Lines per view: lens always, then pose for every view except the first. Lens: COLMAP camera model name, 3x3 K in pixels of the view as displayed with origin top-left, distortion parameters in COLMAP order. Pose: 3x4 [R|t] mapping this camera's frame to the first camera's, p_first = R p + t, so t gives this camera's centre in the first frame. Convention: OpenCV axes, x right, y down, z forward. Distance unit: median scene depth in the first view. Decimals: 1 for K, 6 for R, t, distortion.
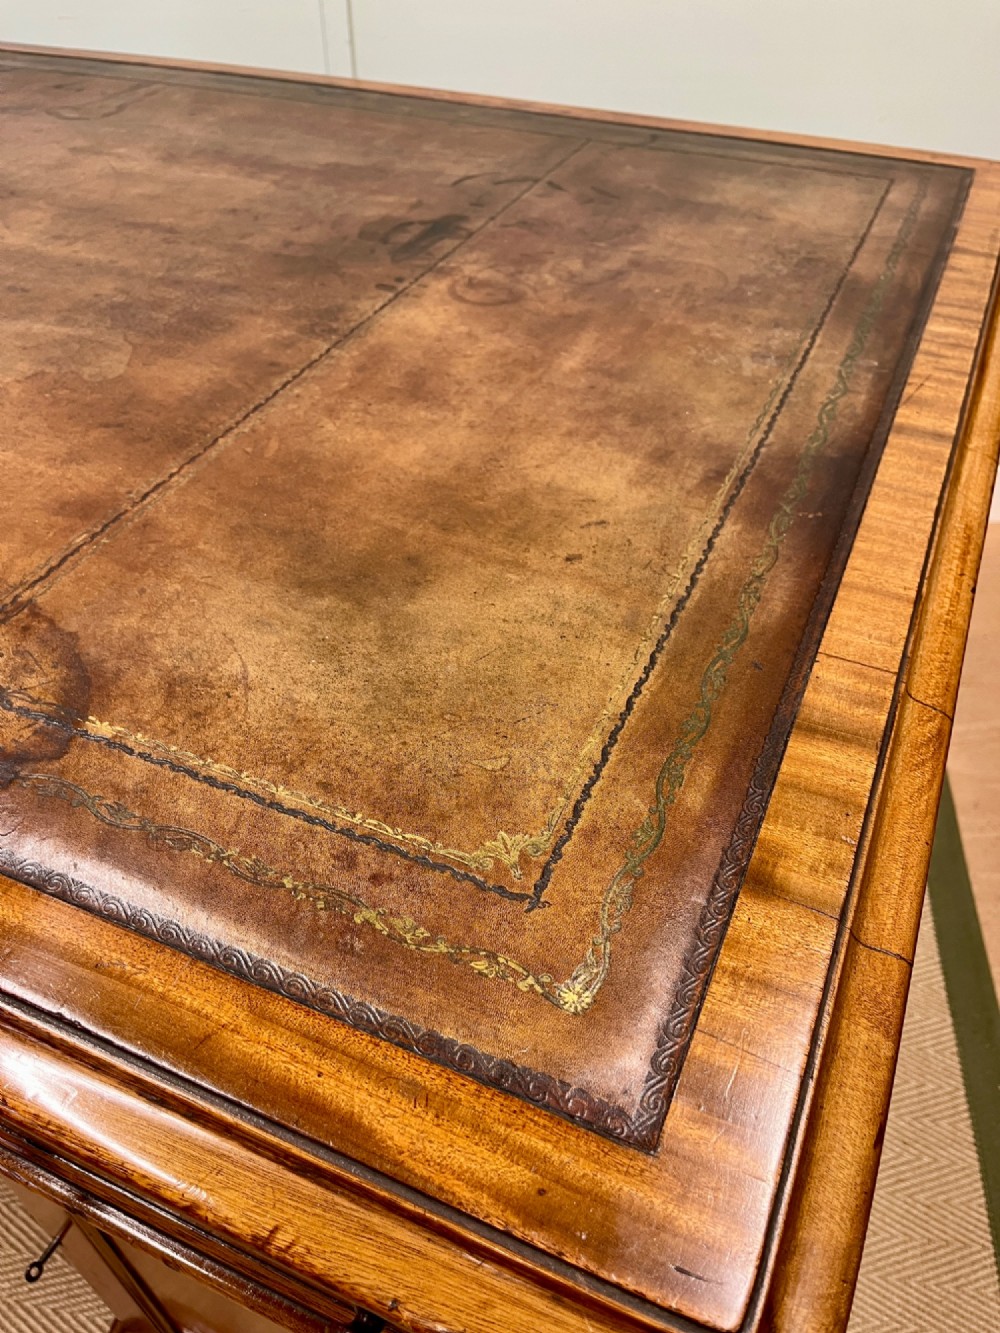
lens RADIAL K [[1008.9, 0, 513.1], [0, 1008.9, 679.5], [0, 0, 1]] dist [0.053811, -0.073756]
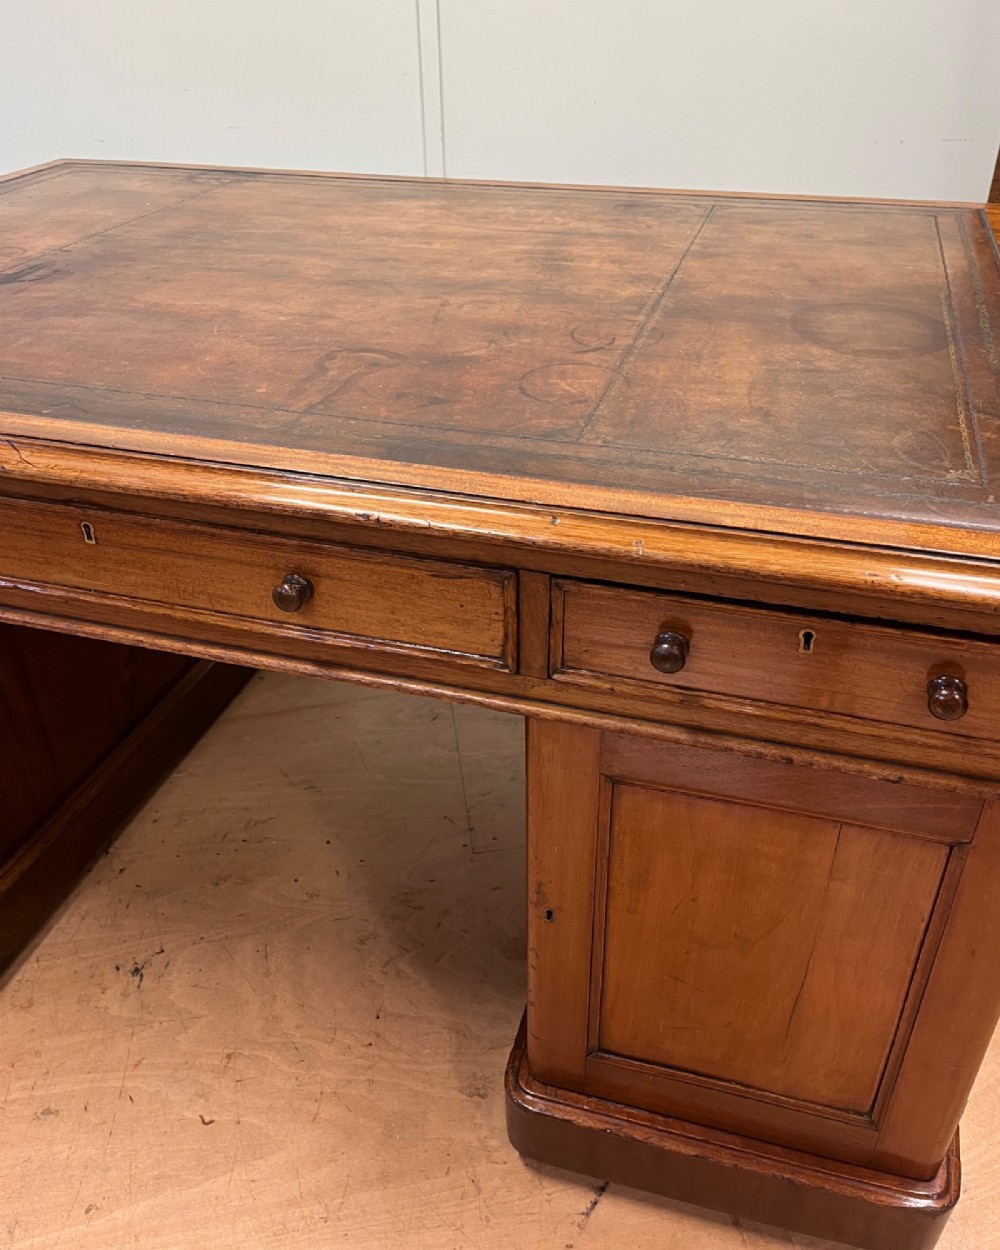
lens RADIAL K [[1039.7, 0, 521.0], [0, 1039.7, 606.0], [0, 0, 1]] dist [0.033229, -0.037668]
pose [[-0.991025, 0.075732, -0.110152, -0.739367], [-0.089789, 0.233331, 0.968243, -2.317505], [0.099029, 0.969444, -0.224437, 2.365964]]
